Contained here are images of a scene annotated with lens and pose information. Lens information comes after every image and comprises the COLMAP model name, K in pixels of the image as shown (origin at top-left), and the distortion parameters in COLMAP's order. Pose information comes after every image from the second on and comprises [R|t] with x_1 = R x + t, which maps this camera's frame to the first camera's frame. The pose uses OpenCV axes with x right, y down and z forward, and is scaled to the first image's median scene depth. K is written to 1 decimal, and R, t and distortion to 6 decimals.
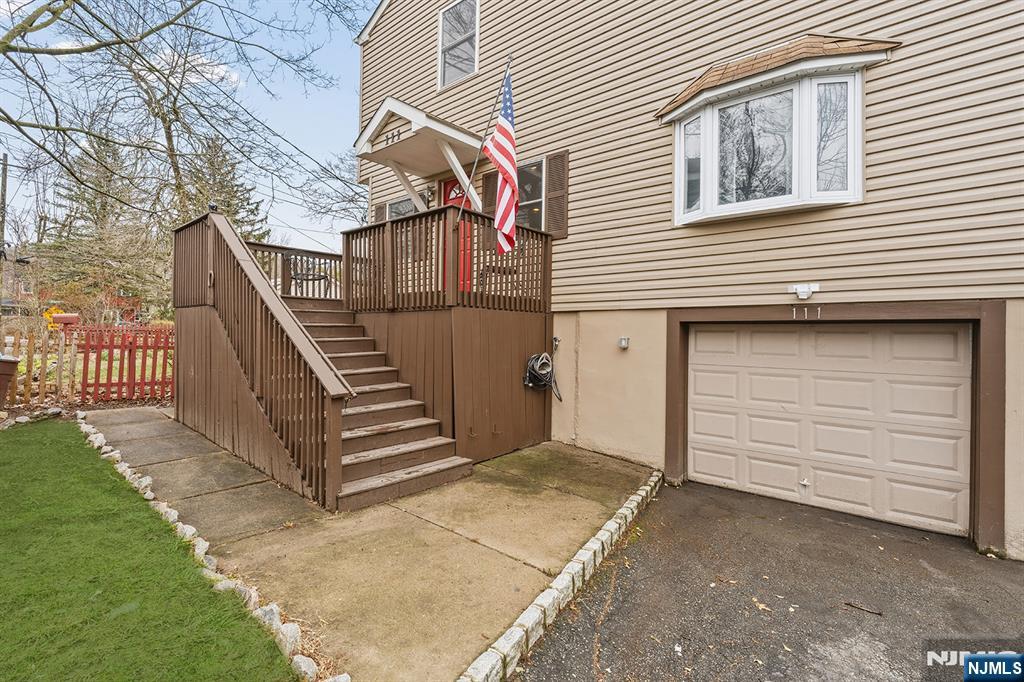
lens RADIAL K [[461.5, 0, 512.0], [0, 461.5, 341.0], [0, 0, 1]] dist [0.000153, -0.000087]
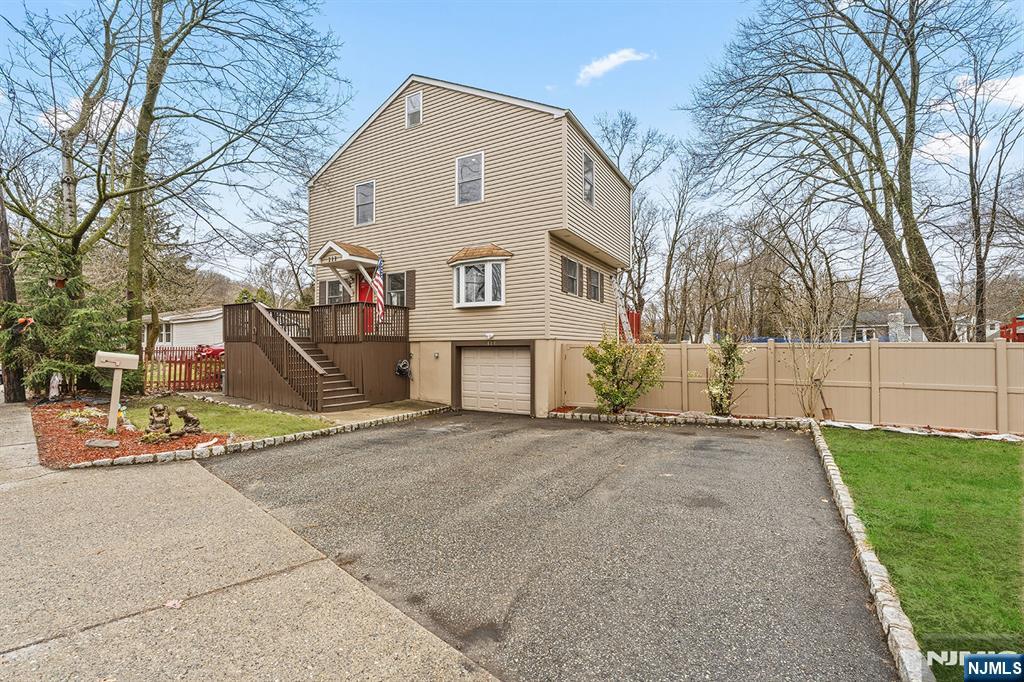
lens RADIAL K [[450.4, 0, 510.6], [0, 450.4, 348.2], [0, 0, 1]] dist [-0.001061, -0.000111]
pose [[0.986048, -0.017281, 0.165562, 0.219320], [0.019087, 0.999774, -0.009324, -0.001509], [-0.165364, 0.012354, 0.986155, -1.294191]]
